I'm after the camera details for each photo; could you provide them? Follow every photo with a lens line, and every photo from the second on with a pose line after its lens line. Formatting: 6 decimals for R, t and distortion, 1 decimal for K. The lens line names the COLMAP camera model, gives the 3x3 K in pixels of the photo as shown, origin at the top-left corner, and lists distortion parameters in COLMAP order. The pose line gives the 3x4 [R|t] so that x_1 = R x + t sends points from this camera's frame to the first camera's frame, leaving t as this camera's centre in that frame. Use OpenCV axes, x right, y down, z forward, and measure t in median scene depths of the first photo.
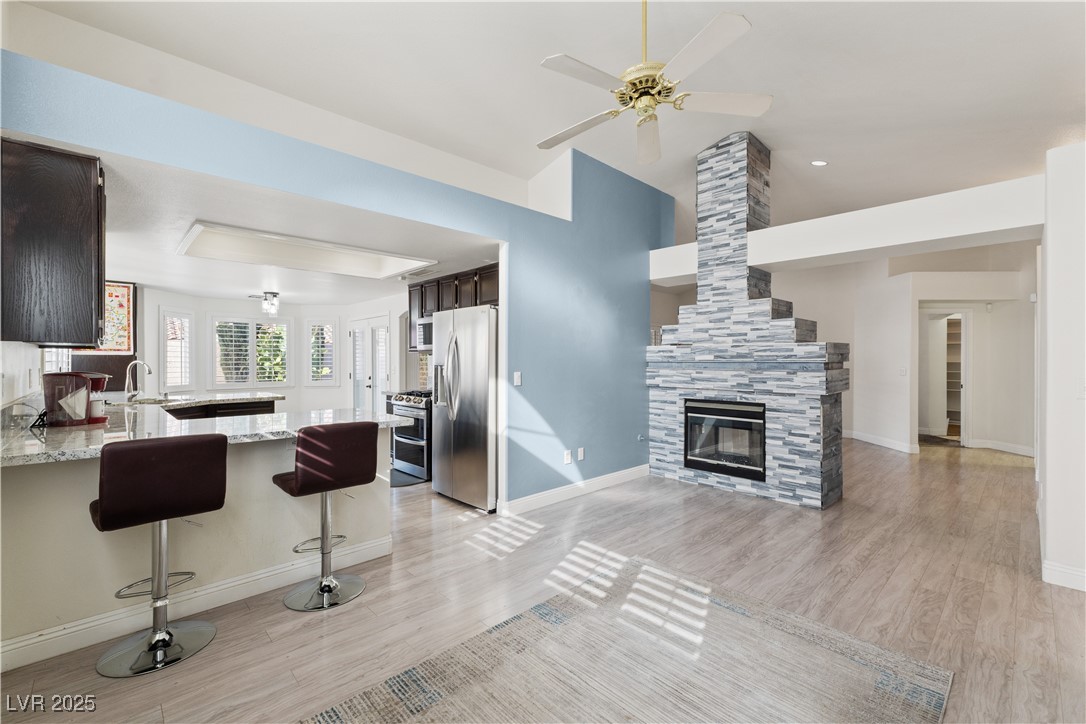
lens RADIAL K [[463.9, 0, 548.5], [0, 463.9, 357.6], [0, 0, 1]] dist [0.002739, 0.000562]
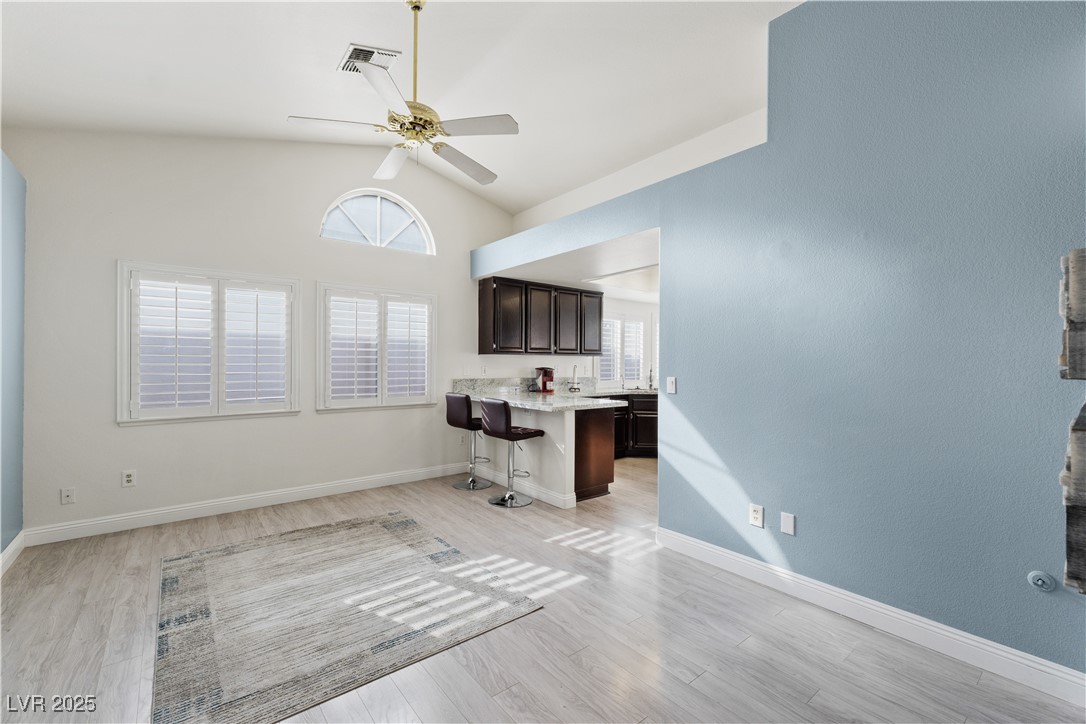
lens RADIAL K [[463.9, 0, 540.9], [0, 463.9, 360.3], [0, 0, 1]] dist [0.002739, 0.000562]
pose [[-0.088520, -0.000644, -0.996074, 0.953570], [-0.003009, 0.999995, -0.000379, 0.003173], [0.996070, 0.002963, -0.088521, 1.031904]]
